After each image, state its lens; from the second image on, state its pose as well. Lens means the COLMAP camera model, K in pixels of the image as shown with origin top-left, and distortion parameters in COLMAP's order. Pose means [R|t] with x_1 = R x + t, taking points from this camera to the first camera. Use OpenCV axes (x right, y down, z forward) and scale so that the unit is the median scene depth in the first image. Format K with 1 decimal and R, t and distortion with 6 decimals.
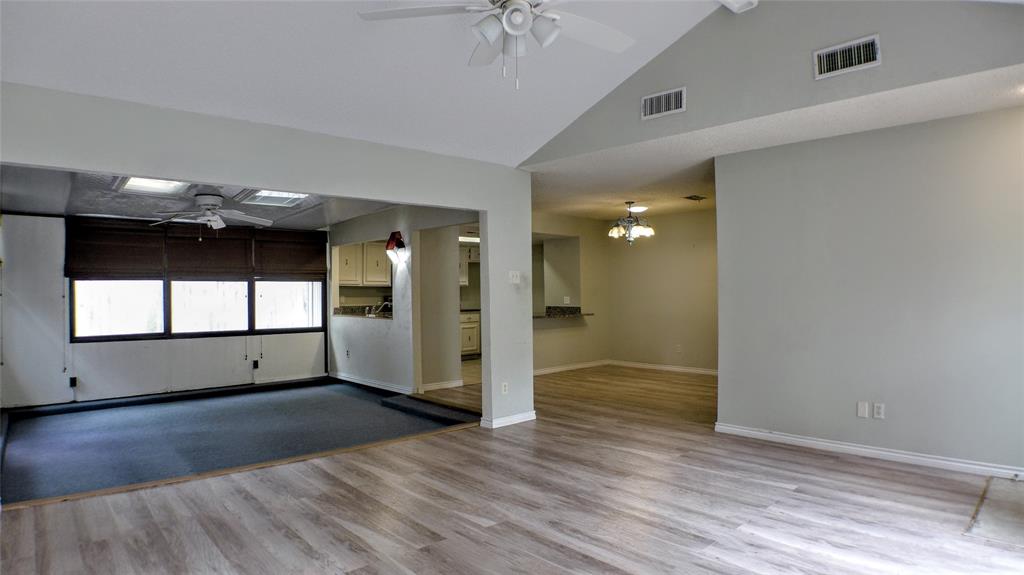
lens RADIAL K [[569.2, 0, 507.9], [0, 569.2, 288.8], [0, 0, 1]] dist [-0.133118, 0.026689]
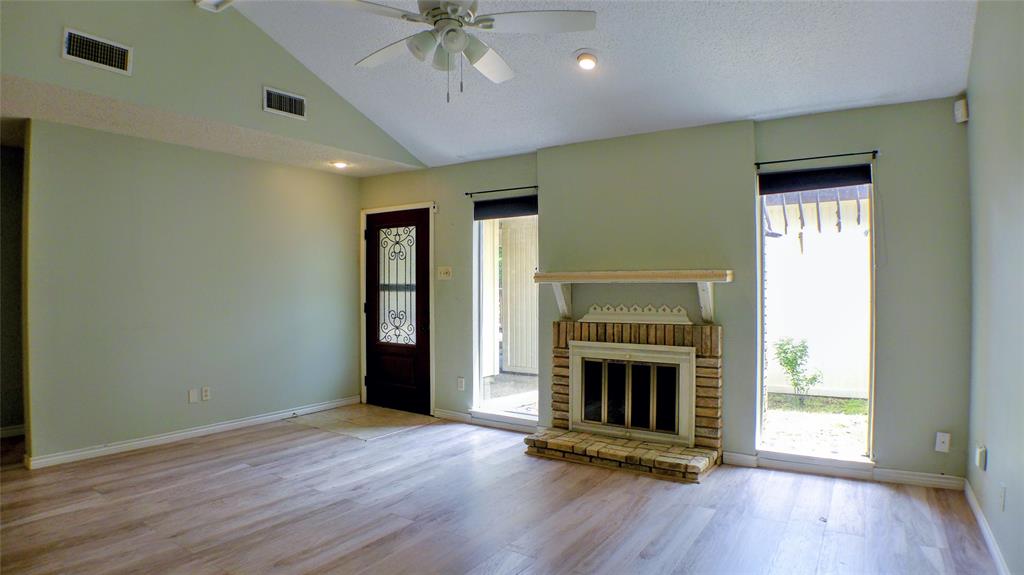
lens RADIAL K [[552.9, 0, 512.0], [0, 552.9, 287.5], [0, 0, 1]] dist [-0.108548, 0.000253]
pose [[-0.252556, 0.005105, 0.967569, -0.585983], [0.000190, 0.999986, -0.005227, 0.004346], [-0.967582, -0.001136, -0.252554, 0.646441]]
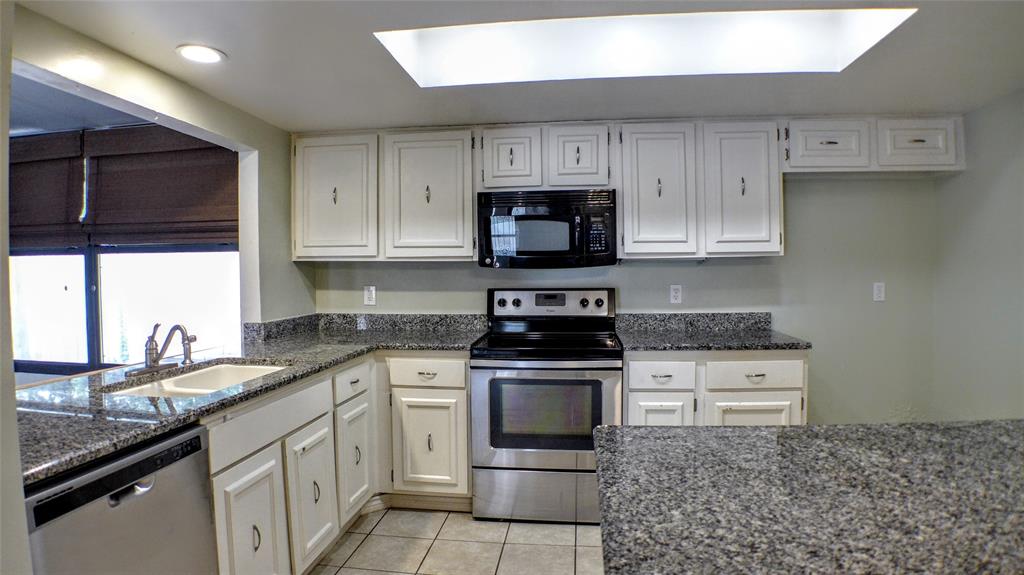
lens RADIAL K [[569.2, 0, 507.9], [0, 569.2, 288.8], [0, 0, 1]] dist [-0.133118, 0.026689]
pose [[0.653241, 0.018893, -0.756914, 0.136649], [0.006938, 0.999497, 0.030935, 0.005254], [0.757118, -0.025460, 0.652782, 1.939140]]
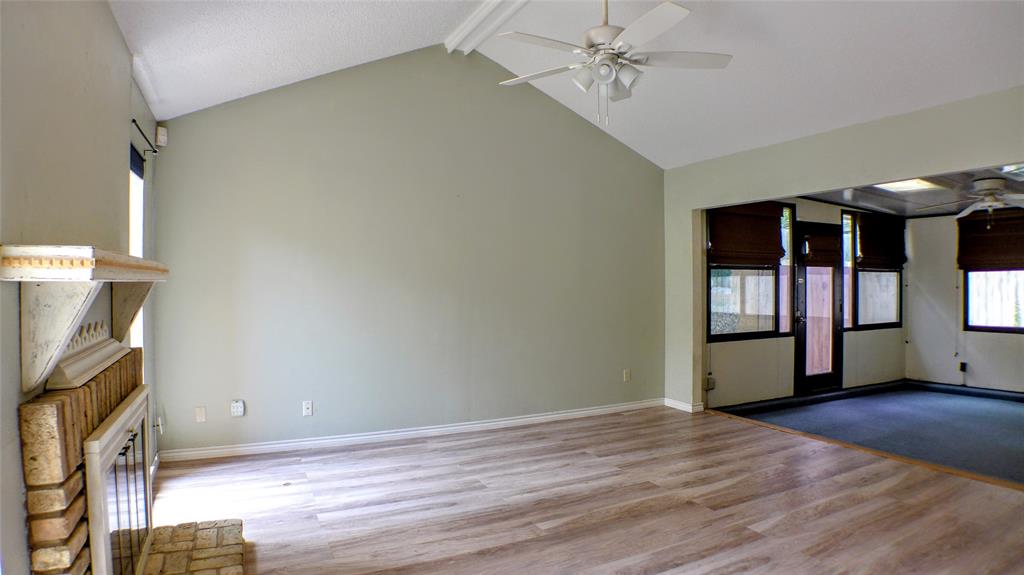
lens RADIAL K [[569.2, 0, 507.9], [0, 569.2, 288.8], [0, 0, 1]] dist [-0.133118, 0.026689]
pose [[-0.281929, 0.010236, -0.959381, 0.728598], [0.009670, 0.999923, 0.007827, 0.000588], [0.959386, -0.007071, -0.282007, 0.643423]]
